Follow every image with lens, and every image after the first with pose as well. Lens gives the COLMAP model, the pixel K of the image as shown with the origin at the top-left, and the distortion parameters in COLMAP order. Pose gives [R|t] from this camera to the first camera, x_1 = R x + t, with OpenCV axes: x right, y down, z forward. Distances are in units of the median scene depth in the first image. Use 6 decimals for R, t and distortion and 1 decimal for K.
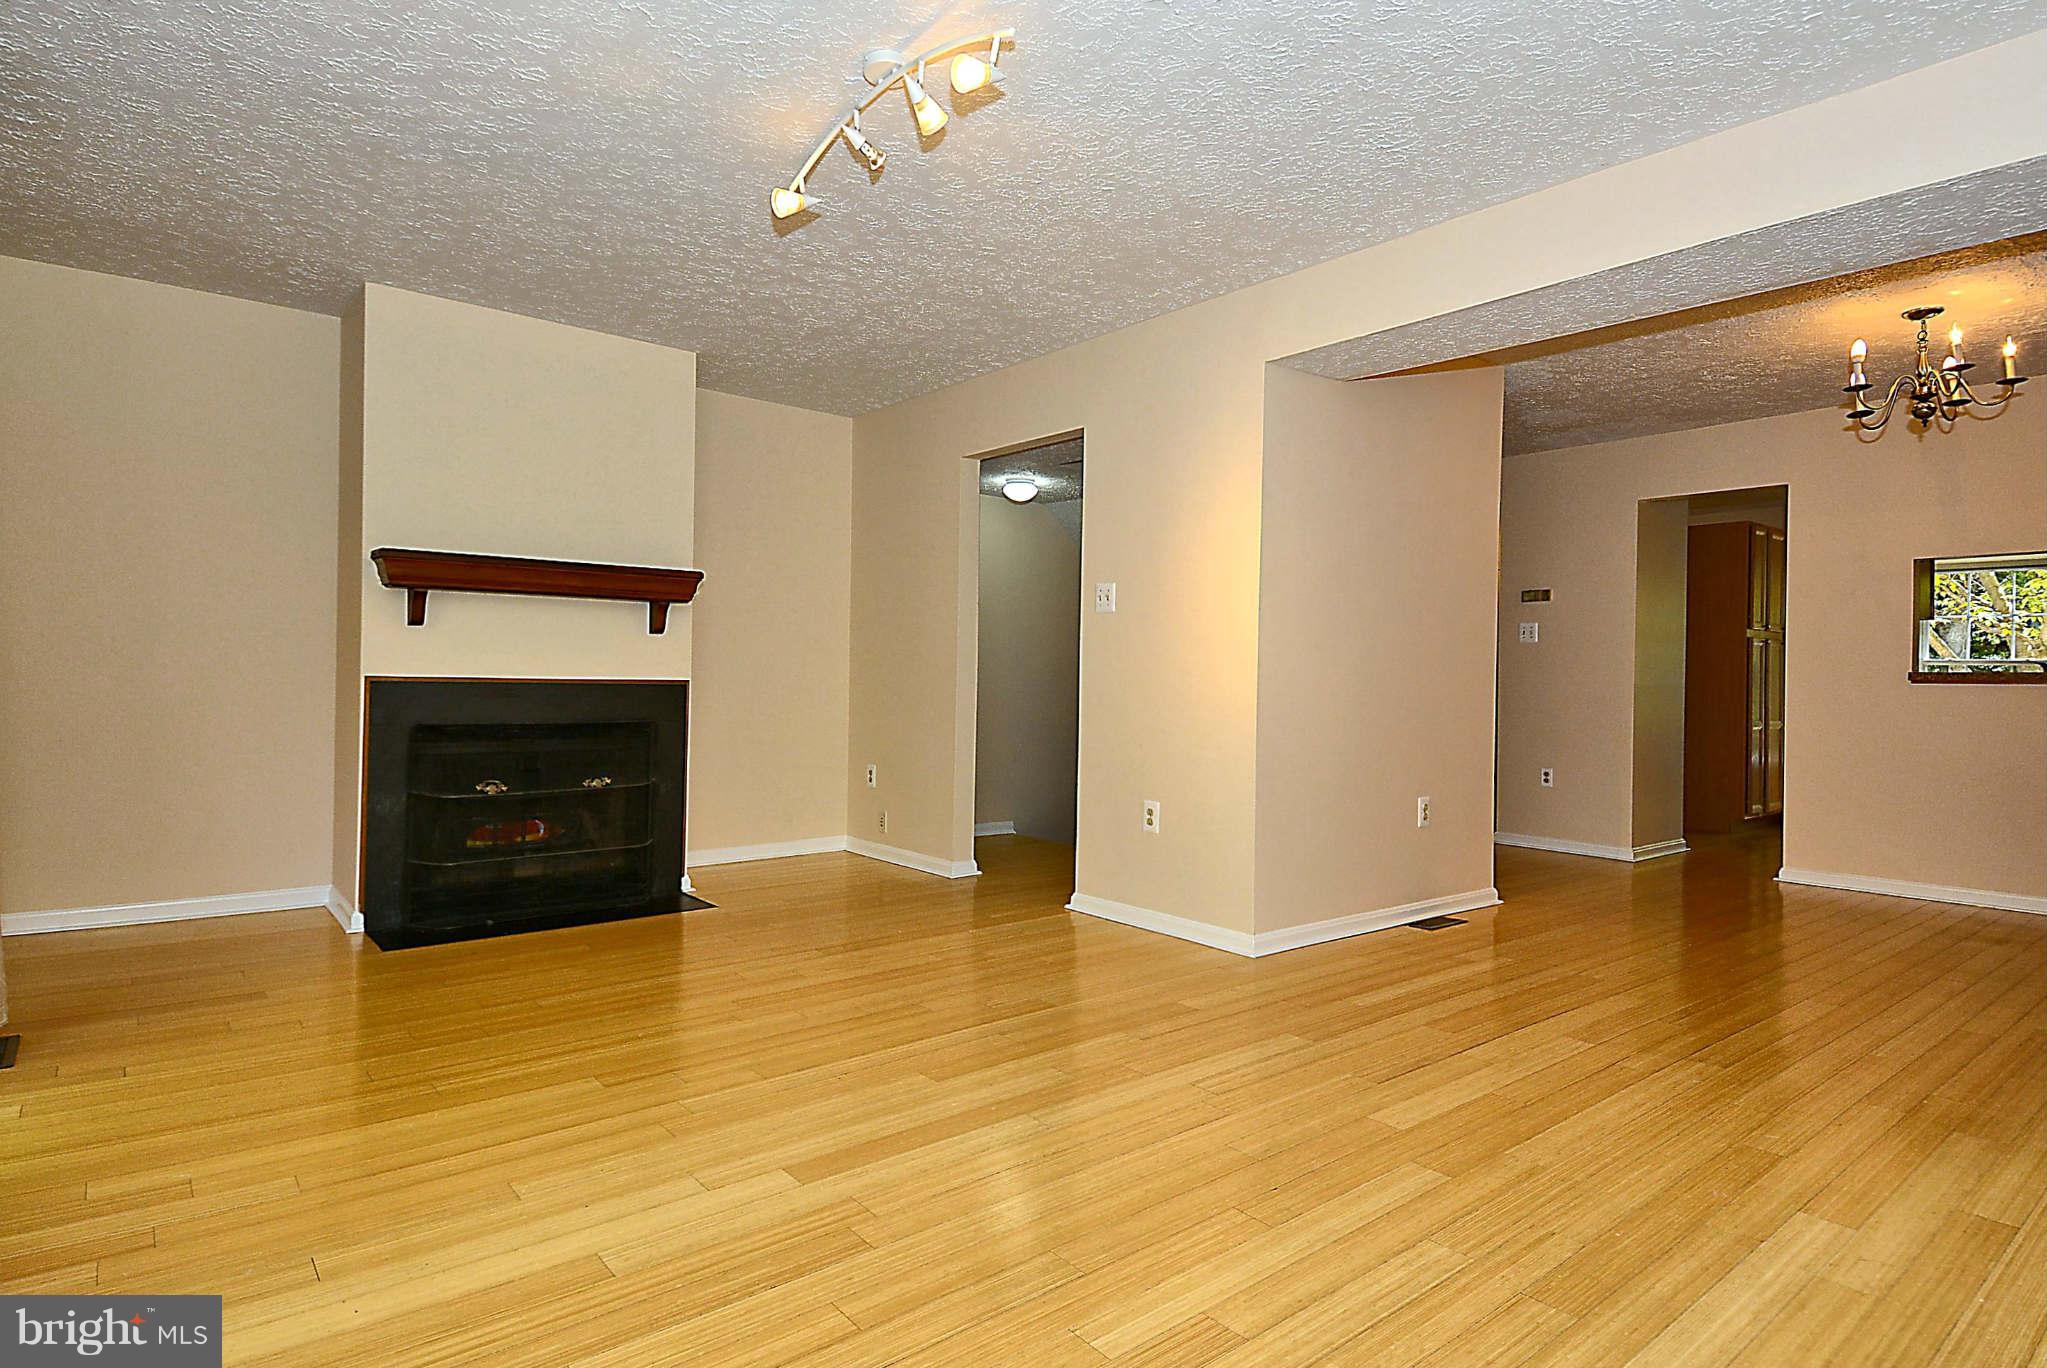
lens RADIAL K [[1108.5, 0, 1008.5], [0, 1108.5, 672.8], [0, 0, 1]] dist [0.041750, -0.000581]
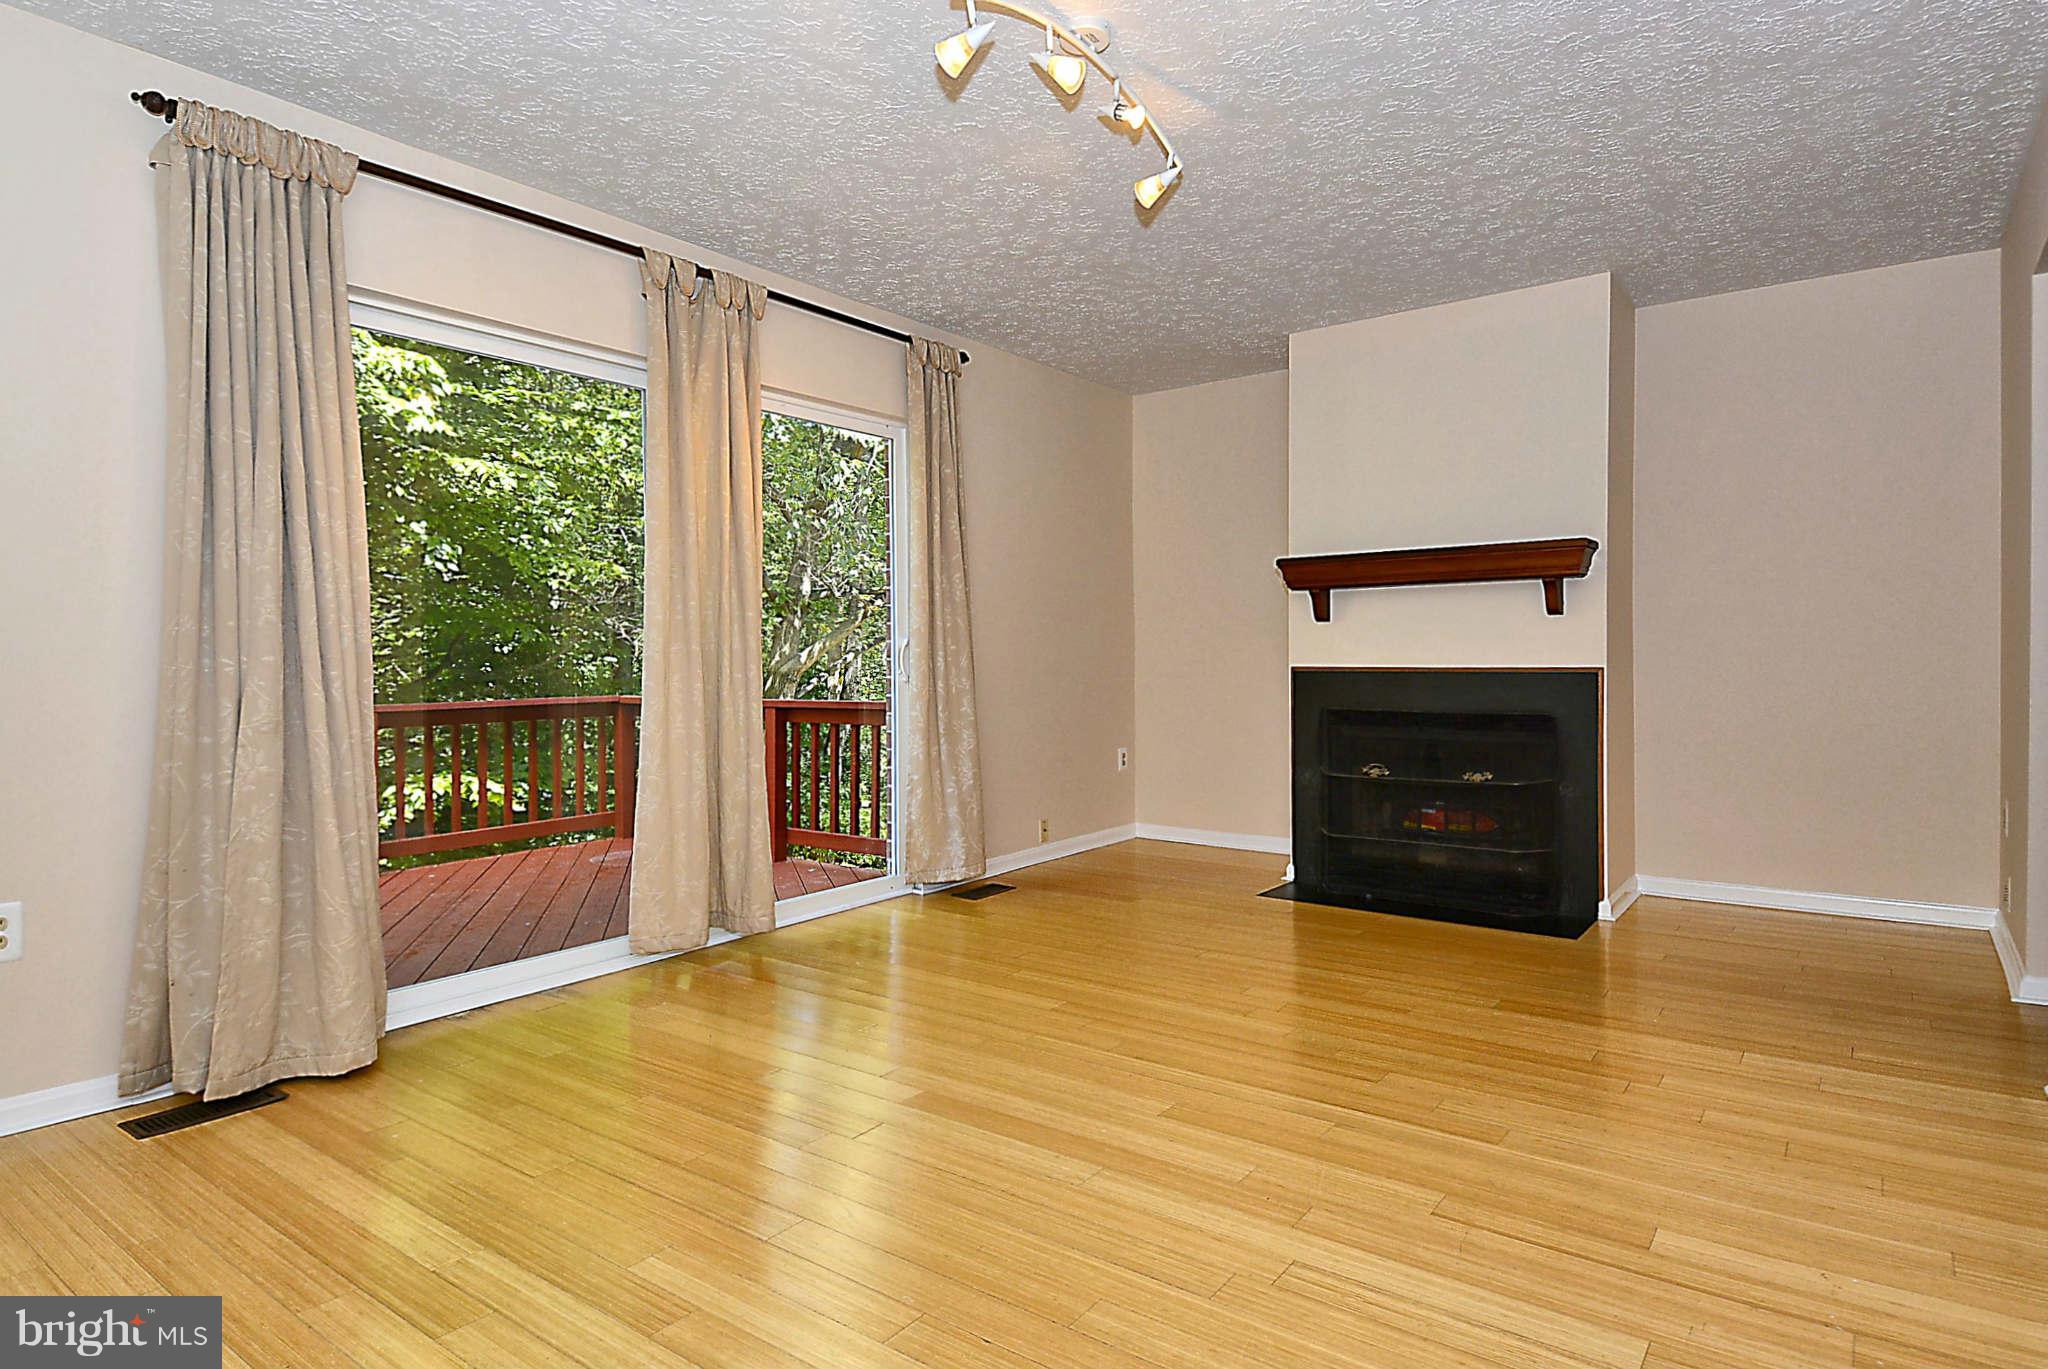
lens RADIAL K [[1109.1, 0, 1009.0], [0, 1109.1, 673.3], [0, 0, 1]] dist [0.041750, -0.000581]
pose [[0.251392, -0.000442, -0.967885, 0.486563], [0.012069, 0.999924, 0.002678, 0.003891], [0.967810, -0.012355, 0.251378, 0.412960]]
